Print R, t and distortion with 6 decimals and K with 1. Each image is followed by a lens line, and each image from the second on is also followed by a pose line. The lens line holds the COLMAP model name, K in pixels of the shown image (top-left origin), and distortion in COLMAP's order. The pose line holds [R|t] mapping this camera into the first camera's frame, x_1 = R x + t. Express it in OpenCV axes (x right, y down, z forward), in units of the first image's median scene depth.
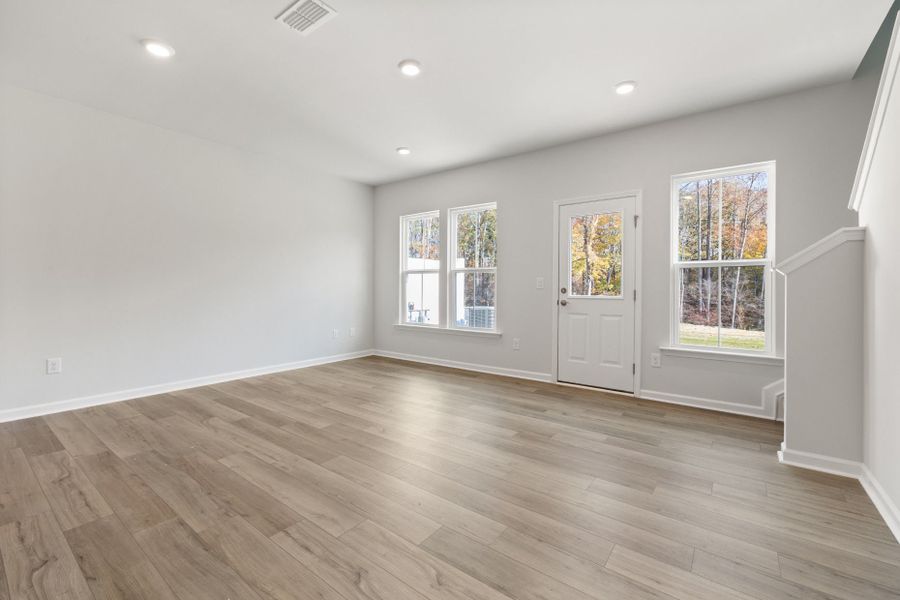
lens RADIAL K [[380.9, 0, 445.9], [0, 380.9, 292.9], [0, 0, 1]] dist [-0.002595, -0.000235]
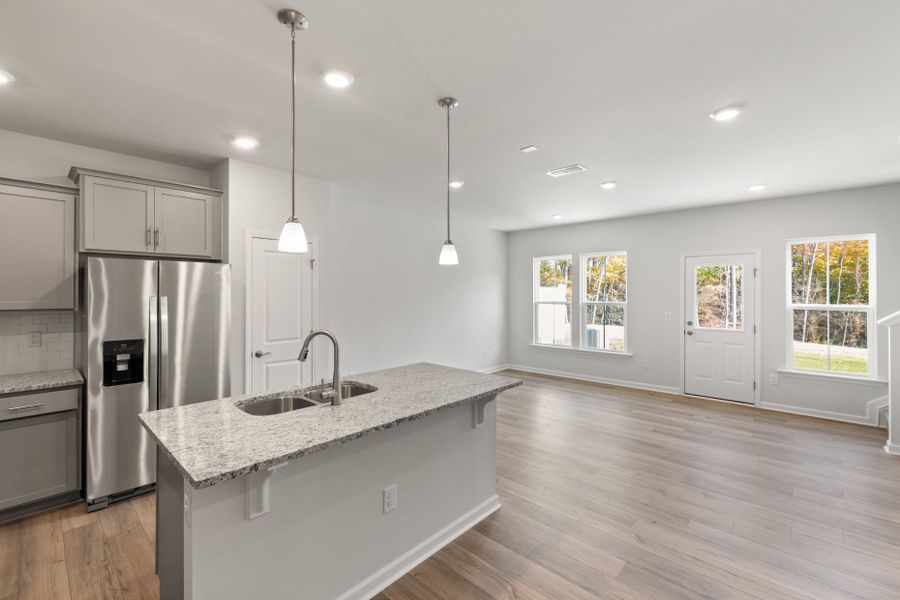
lens RADIAL K [[383.7, 0, 441.7], [0, 383.7, 294.7], [0, 0, 1]] dist [-0.002989, -0.000664]
pose [[0.994431, -0.004468, -0.105292, -0.457249], [0.003334, 0.999935, -0.010945, -0.107151], [0.105334, 0.010533, 0.994381, -0.444916]]
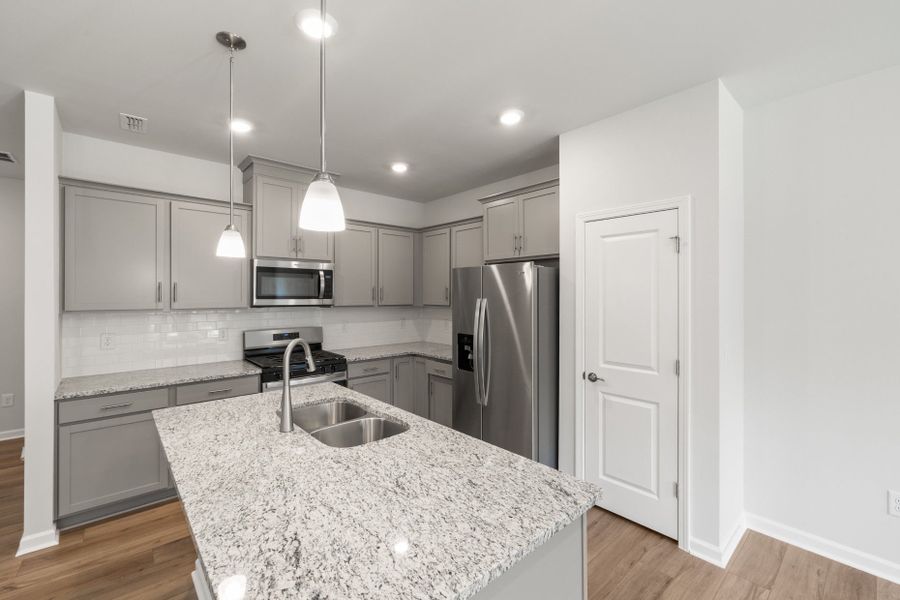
lens RADIAL K [[380.9, 0, 445.9], [0, 380.9, 292.9], [0, 0, 1]] dist [-0.002595, -0.000235]
pose [[-0.195948, -0.010234, -0.980561, -0.258476], [-0.013723, 0.999876, -0.007693, -0.118327], [0.980518, 0.011949, -0.196064, 0.361099]]
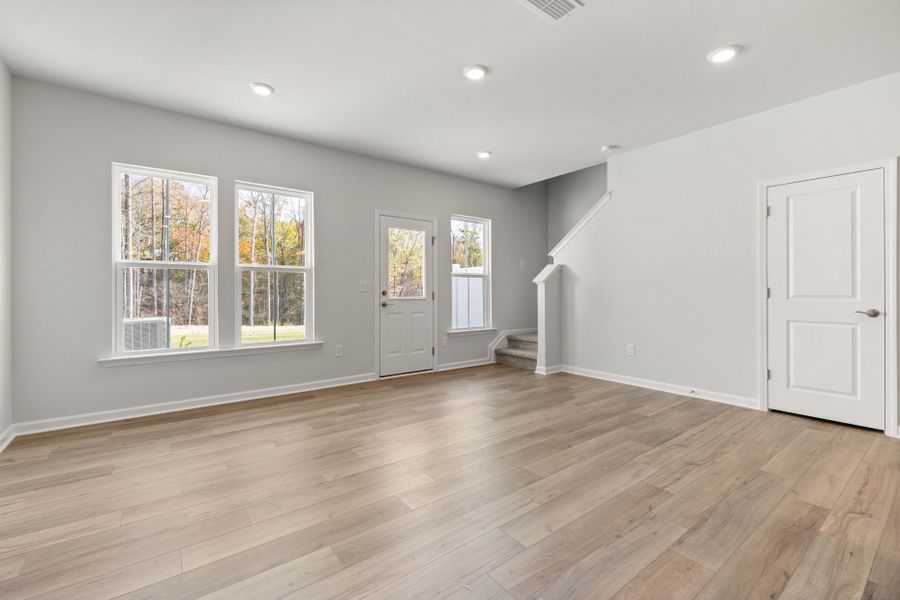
lens RADIAL K [[387.2, 0, 446.7], [0, 387.2, 290.2], [0, 0, 1]] dist [-0.000399, 0.000004]
pose [[0.273195, -0.002855, 0.961955, -0.847020], [0.013777, 0.999905, -0.000945, -0.013146], [-0.961860, 0.013511, 0.273208, 0.612853]]
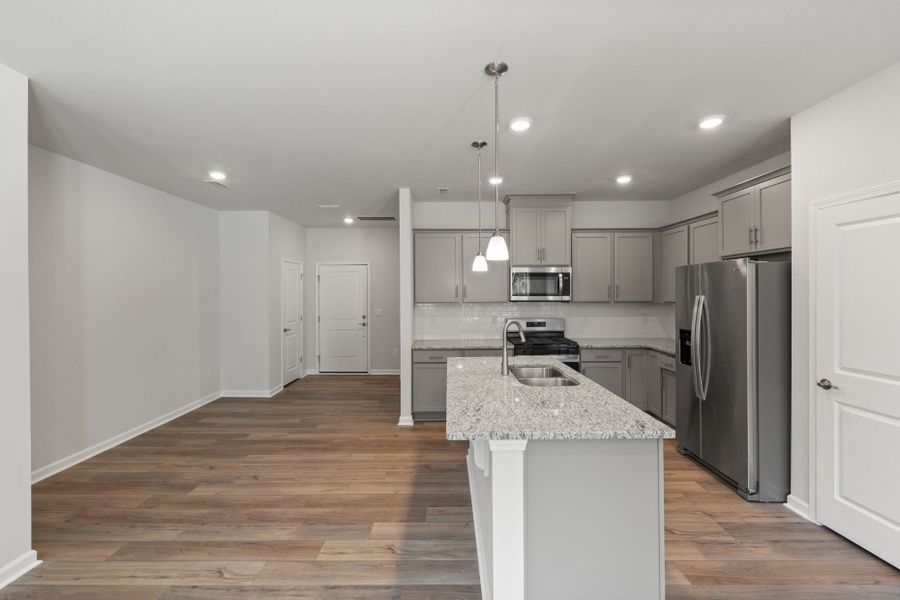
lens RADIAL K [[380.9, 0, 445.9], [0, 380.9, 292.9], [0, 0, 1]] dist [-0.002595, -0.000235]
pose [[-0.797948, -0.001612, -0.602724, -0.117875], [-0.007657, 0.999943, 0.007462, -0.121700], [0.602678, 0.010569, -0.797915, 0.619218]]
